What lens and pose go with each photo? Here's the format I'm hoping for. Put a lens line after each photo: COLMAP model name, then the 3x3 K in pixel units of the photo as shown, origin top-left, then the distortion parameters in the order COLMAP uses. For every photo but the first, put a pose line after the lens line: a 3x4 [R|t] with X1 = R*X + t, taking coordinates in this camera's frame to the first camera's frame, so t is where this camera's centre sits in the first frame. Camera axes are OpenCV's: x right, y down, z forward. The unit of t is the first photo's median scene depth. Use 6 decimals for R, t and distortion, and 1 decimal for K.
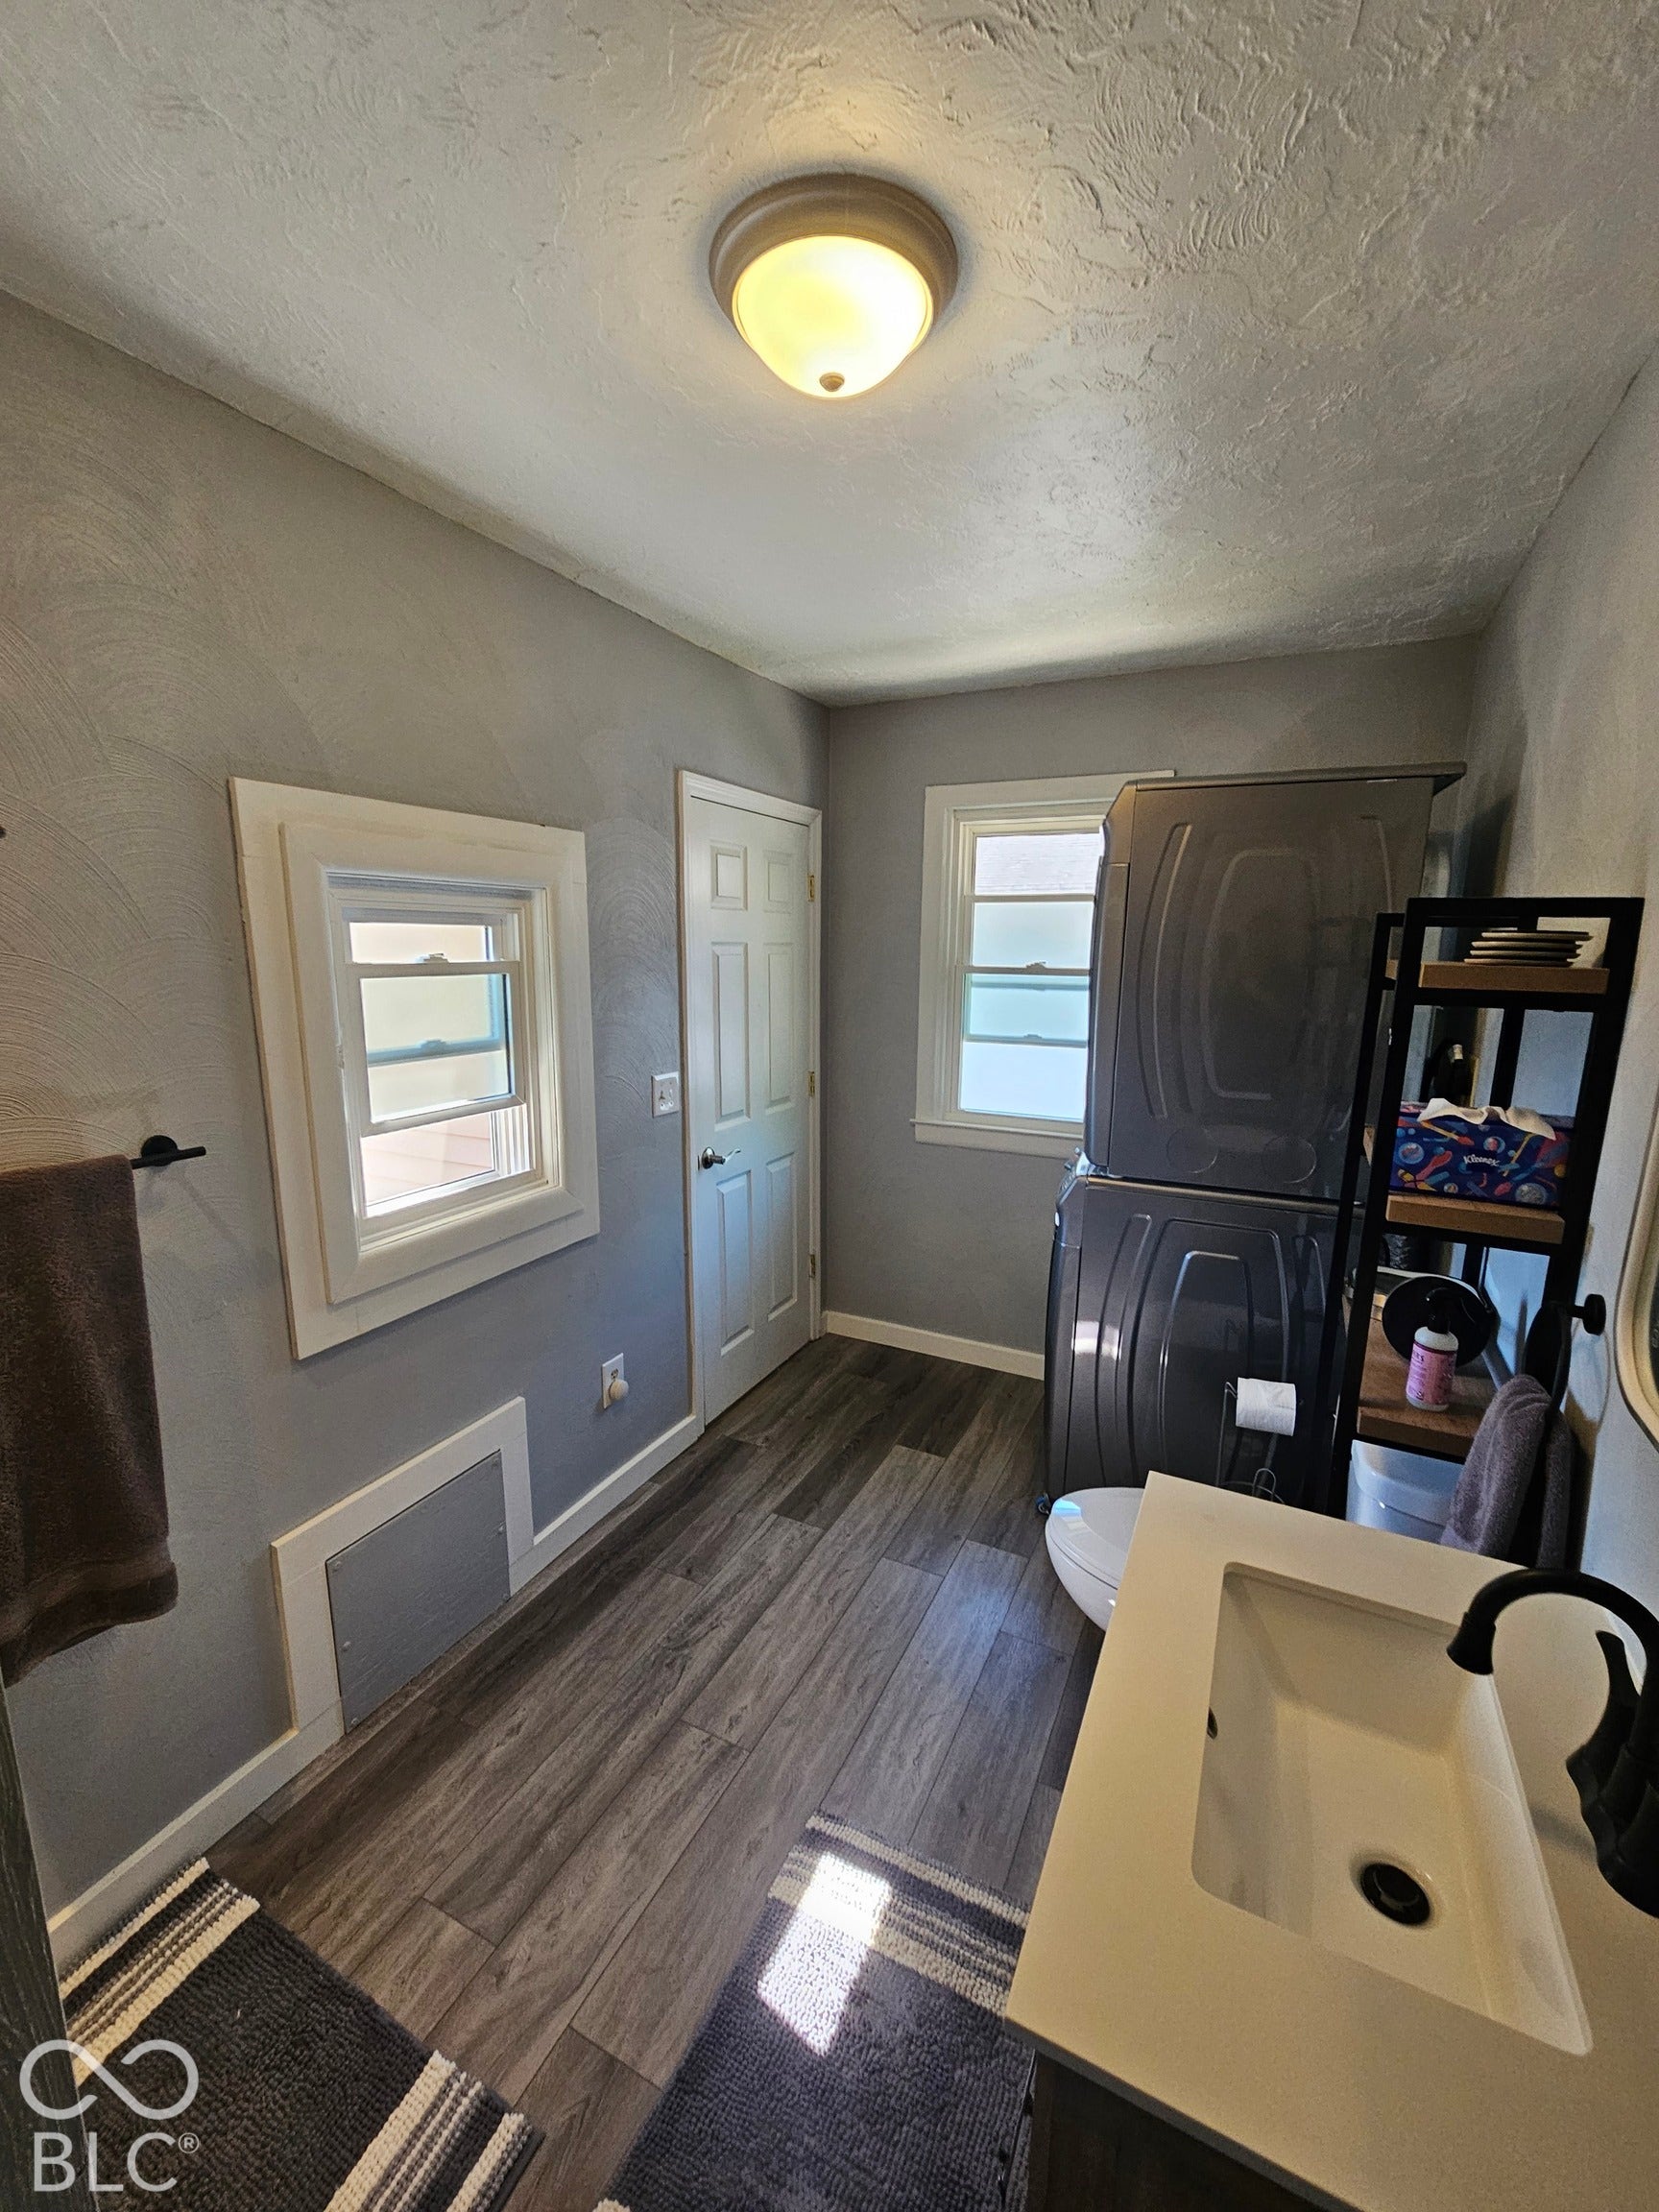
lens RADIAL K [[897.2, 0, 824.6], [0, 897.2, 1114.3], [0, 0, 1]] dist [0.004629, 0.002175]
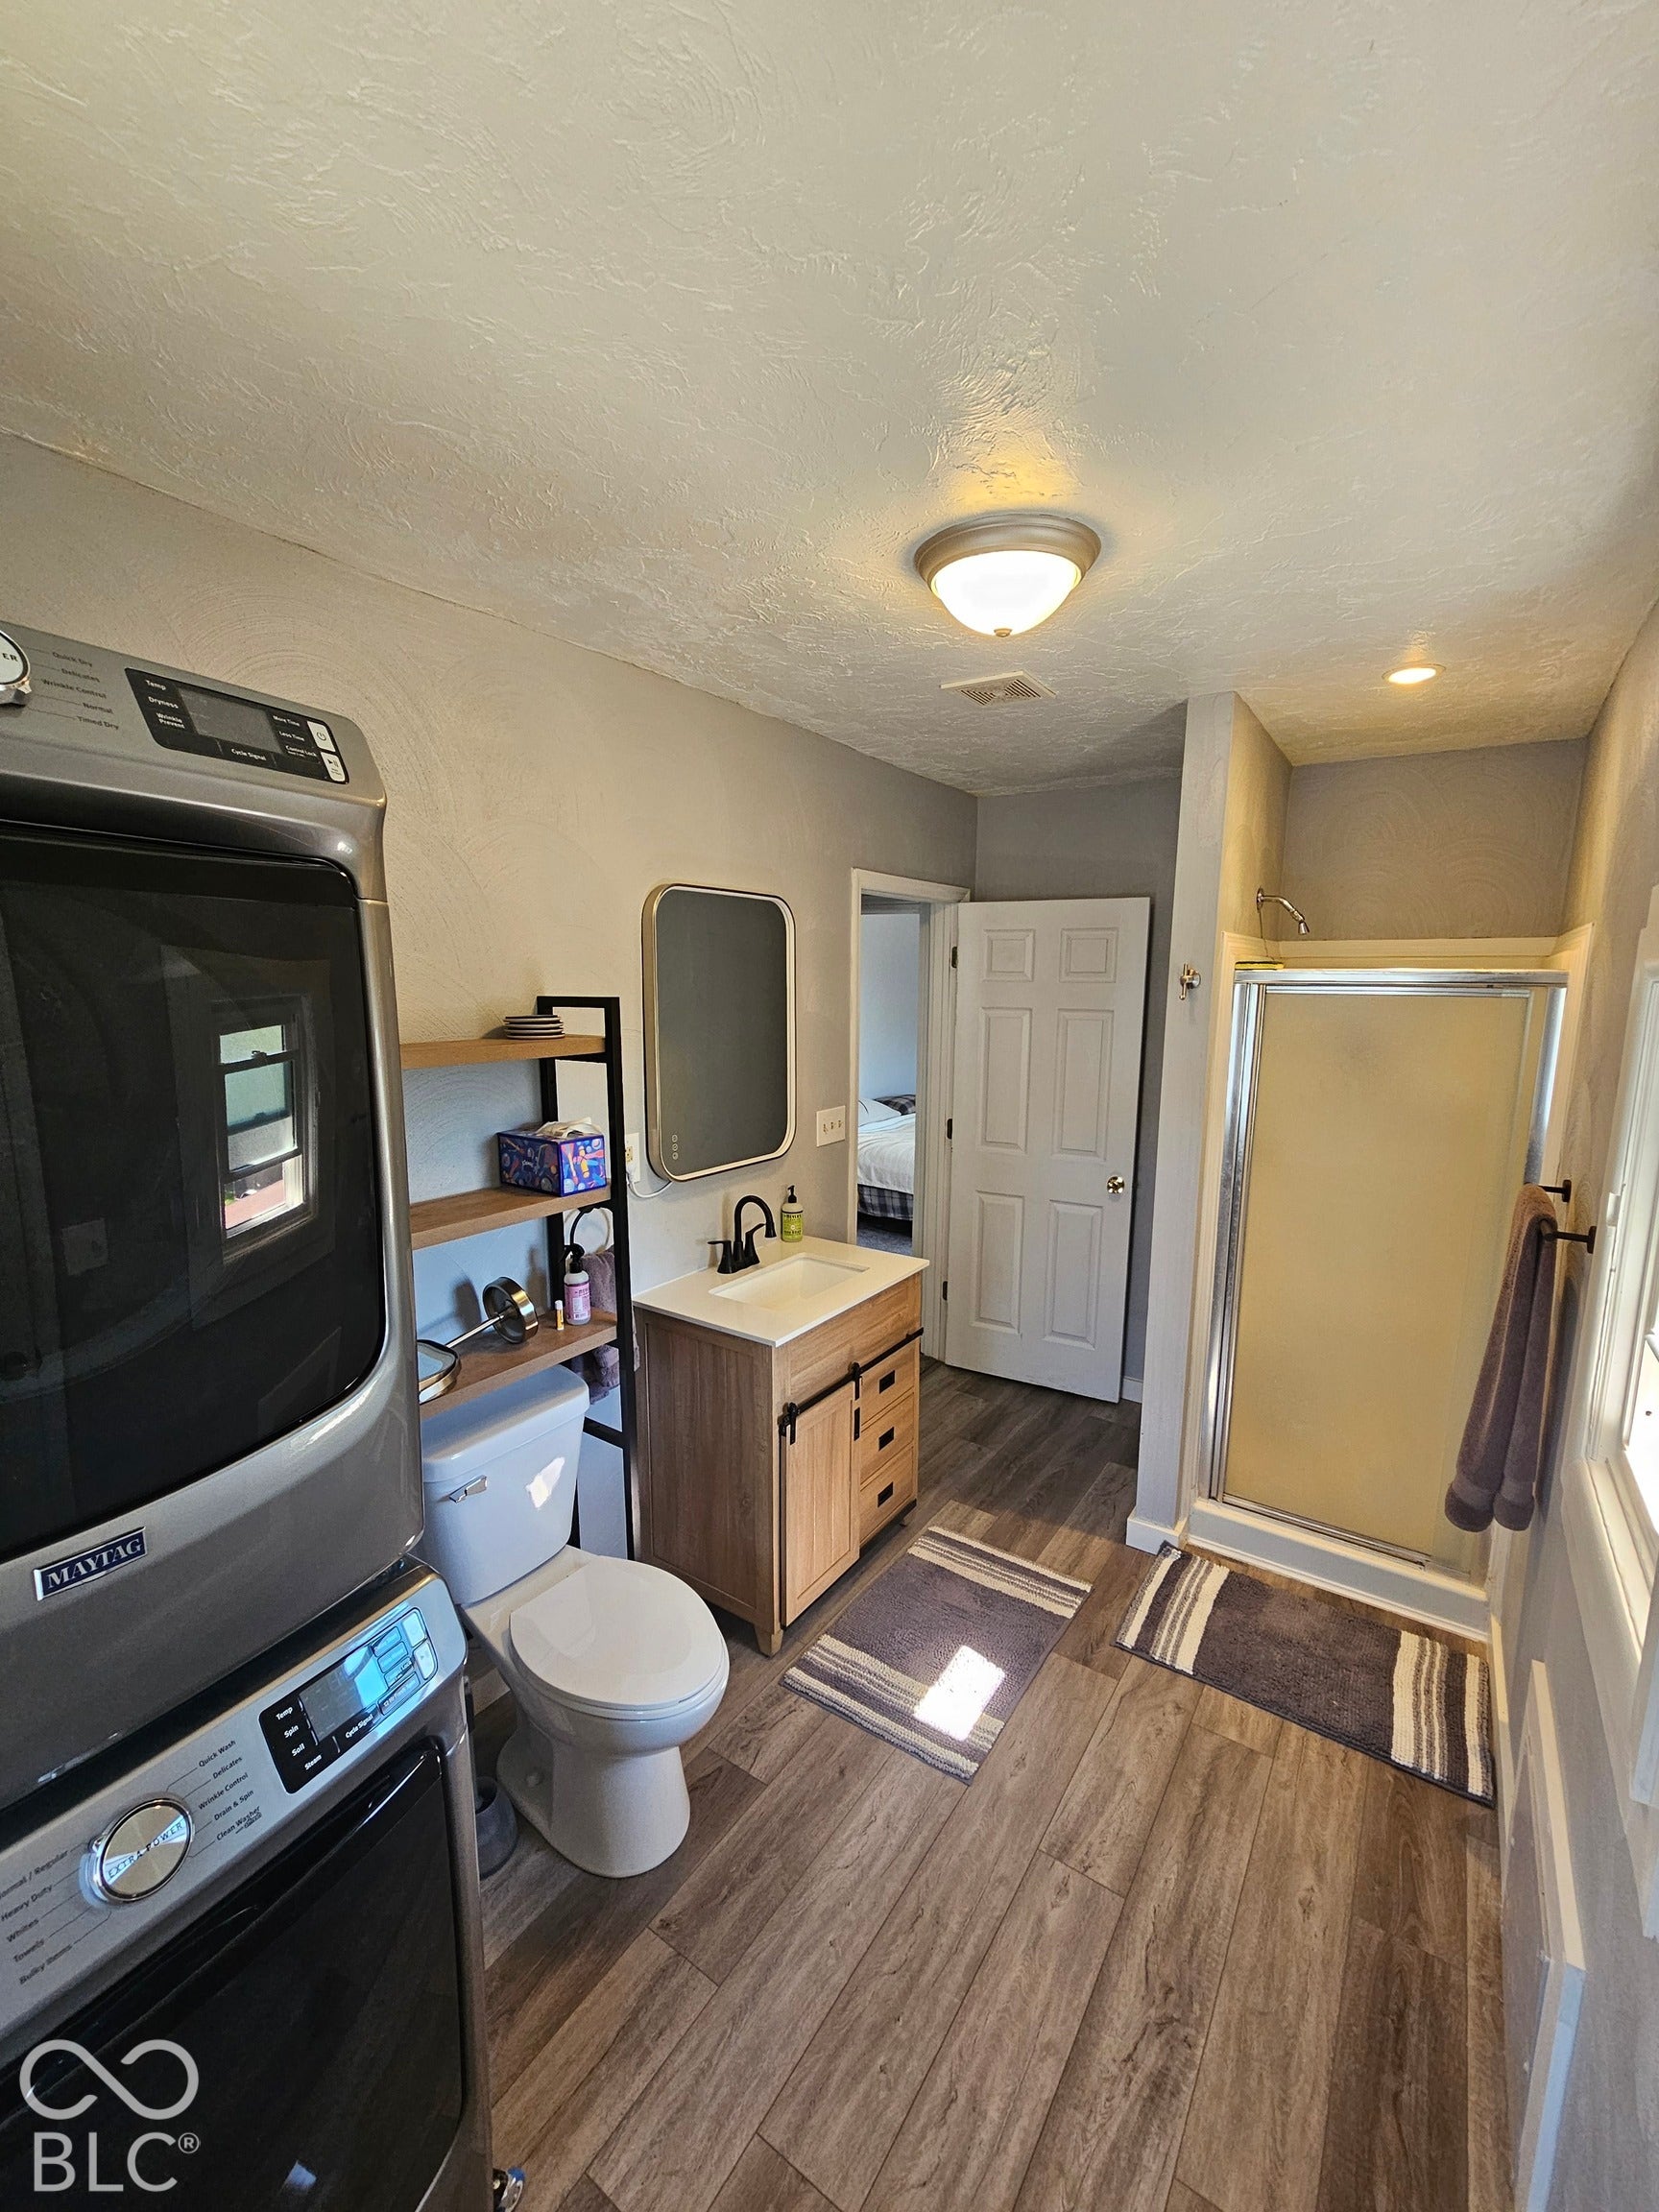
lens RADIAL K [[897.2, 0, 839.1], [0, 897.2, 1128.5], [0, 0, 1]] dist [0.004629, 0.002175]
pose [[-0.990771, -0.039711, 0.129598, 0.038125], [0.007313, 0.939069, 0.343650, -0.380885], [-0.135349, 0.341427, -0.930112, 1.685795]]
